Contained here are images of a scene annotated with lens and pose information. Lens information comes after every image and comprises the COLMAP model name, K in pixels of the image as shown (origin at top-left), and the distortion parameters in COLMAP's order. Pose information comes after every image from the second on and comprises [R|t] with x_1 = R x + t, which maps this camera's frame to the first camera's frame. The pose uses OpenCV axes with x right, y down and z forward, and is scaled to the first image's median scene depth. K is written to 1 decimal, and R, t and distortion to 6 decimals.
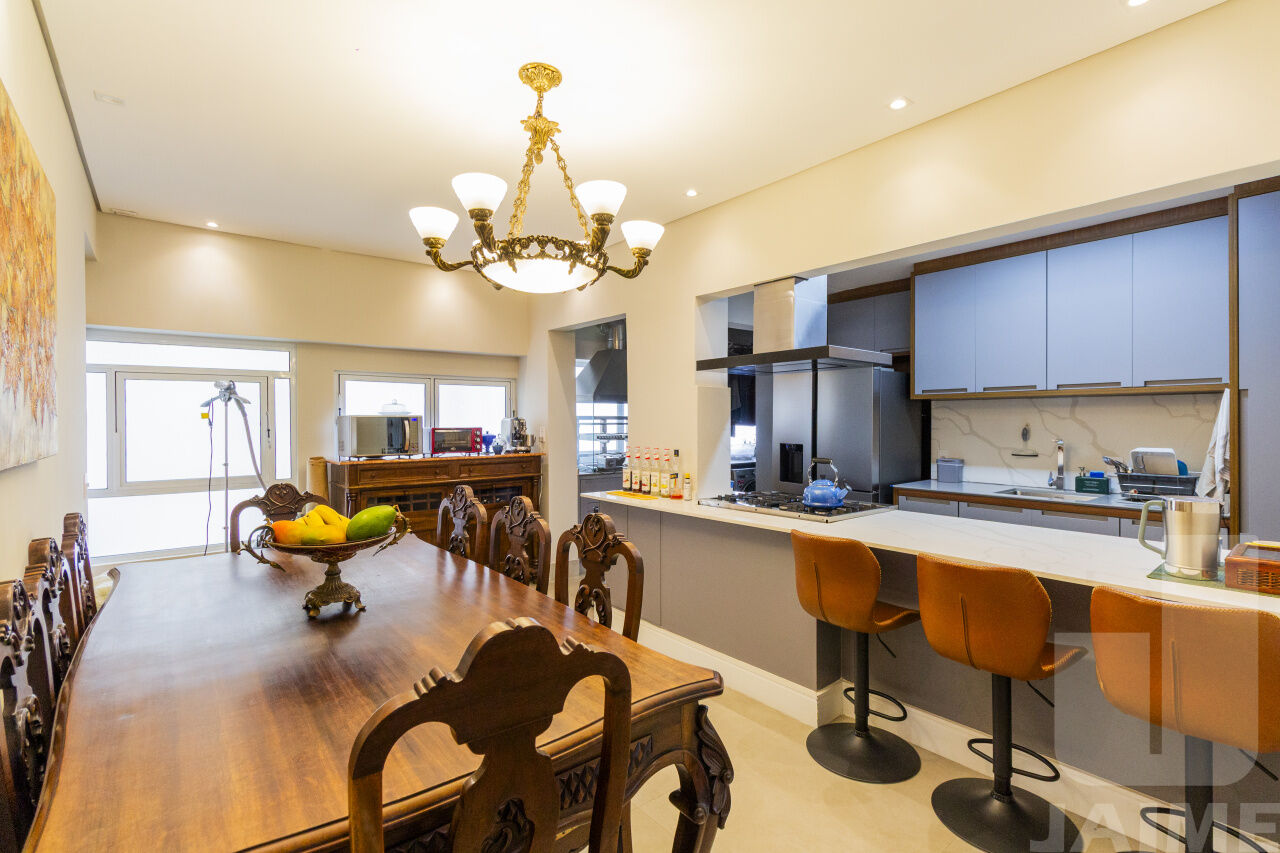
lens RADIAL K [[597.9, 0, 638.9], [0, 597.9, 427.4], [0, 0, 1]] dist [-0.006284, 0.002466]
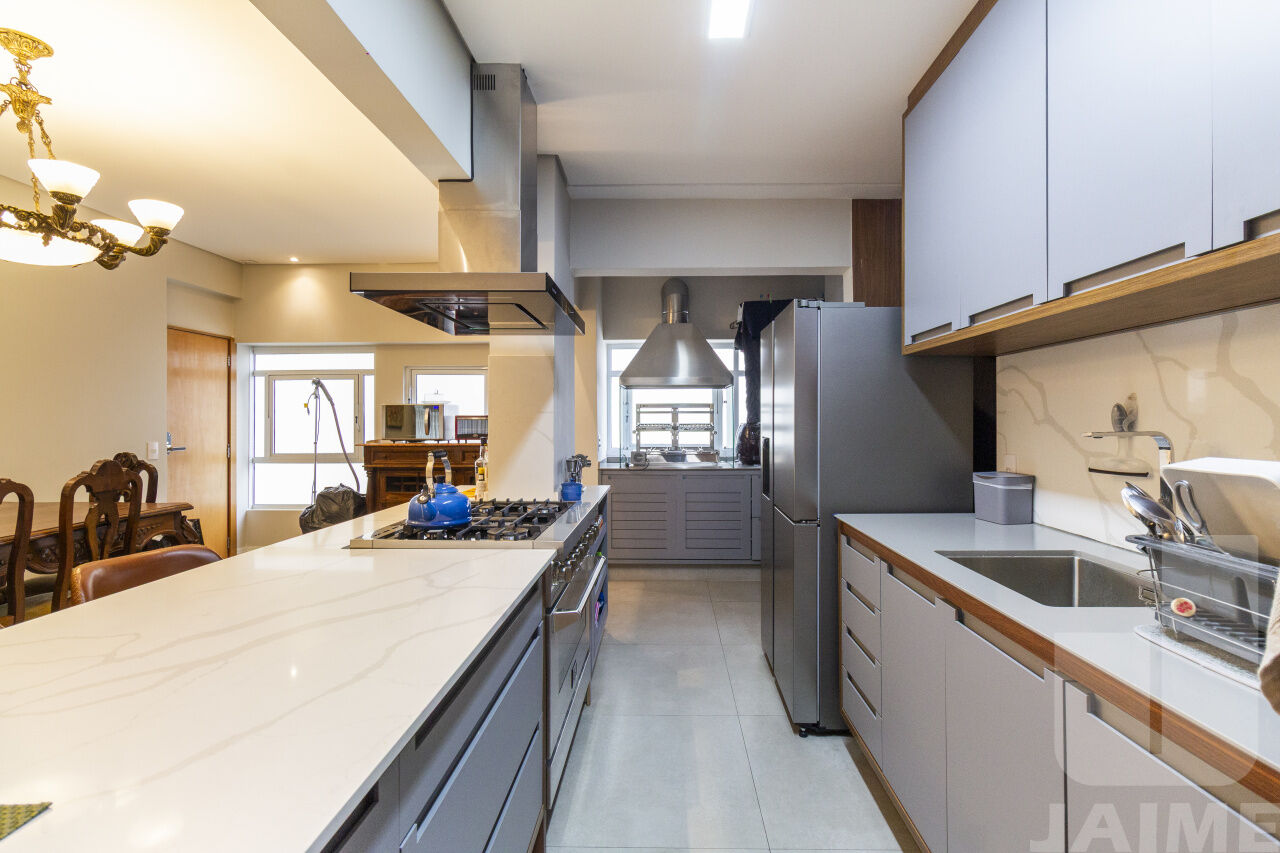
lens RADIAL K [[597.9, 0, 626.8], [0, 597.9, 416.5], [0, 0, 1]] dist [-0.006284, 0.002466]
pose [[0.745691, -0.002872, -0.666286, 0.665571], [-0.006865, 0.999905, -0.011992, 0.015319], [0.666257, 0.013516, 0.745600, 0.484729]]
